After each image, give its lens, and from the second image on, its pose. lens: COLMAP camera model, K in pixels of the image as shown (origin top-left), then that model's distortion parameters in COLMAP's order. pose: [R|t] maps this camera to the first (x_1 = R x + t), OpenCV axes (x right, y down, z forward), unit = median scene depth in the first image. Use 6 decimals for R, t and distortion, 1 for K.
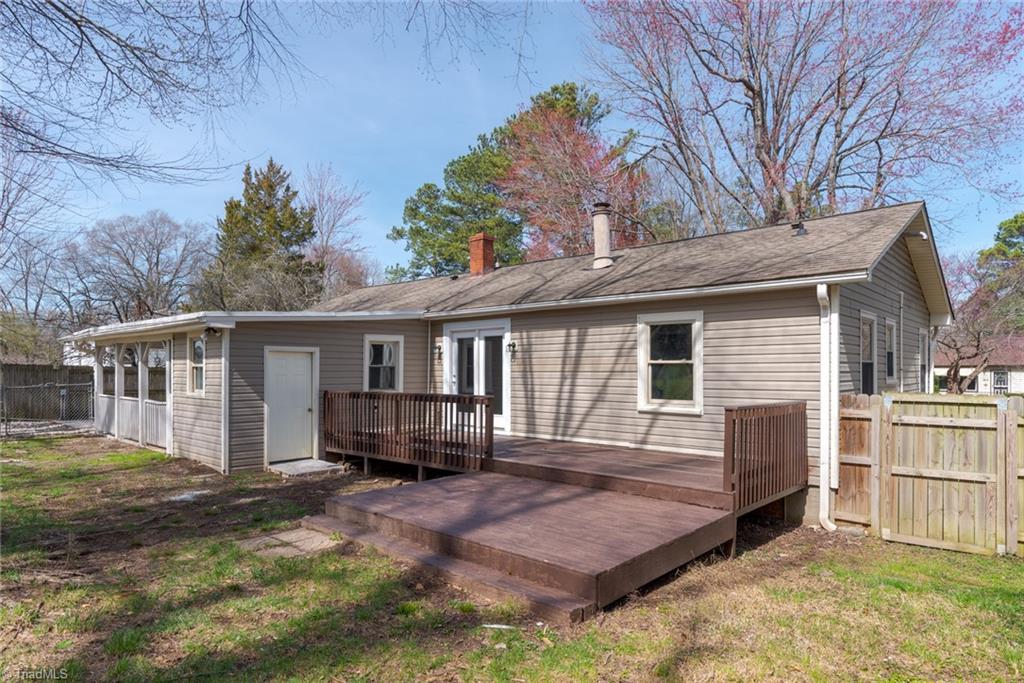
lens RADIAL K [[606.2, 0, 518.0], [0, 606.2, 366.1], [0, 0, 1]] dist [0.003244, 0.000785]
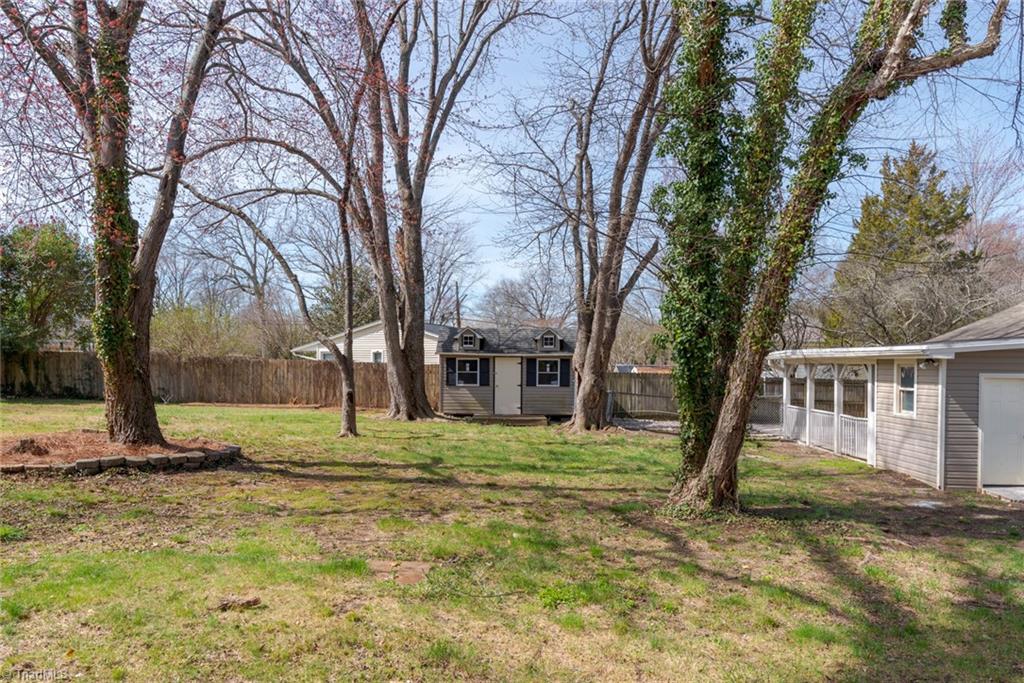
lens RADIAL K [[679.1, 0, 510.5], [0, 679.1, 367.5], [0, 0, 1]] dist [0.001845, 0.000771]
pose [[0.630125, 0.006342, -0.776468, -0.016735], [-0.005650, 0.999978, 0.003582, -0.043177], [0.776473, 0.002130, 0.630147, -0.369905]]
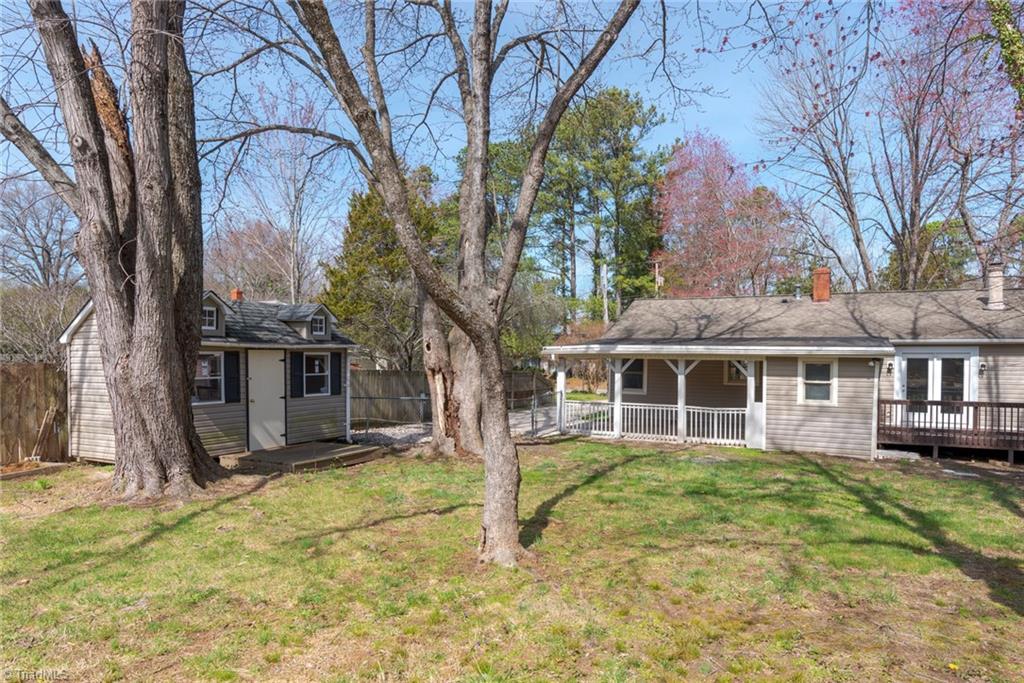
lens RADIAL K [[637.3, 0, 528.3], [0, 637.3, 365.3], [0, 0, 1]] dist [-0.006447, 0.000555]
pose [[0.975326, 0.000584, 0.220770, -1.533083], [-0.005470, 0.999753, 0.021522, -0.068557], [-0.220703, -0.022199, 0.975088, -0.252380]]
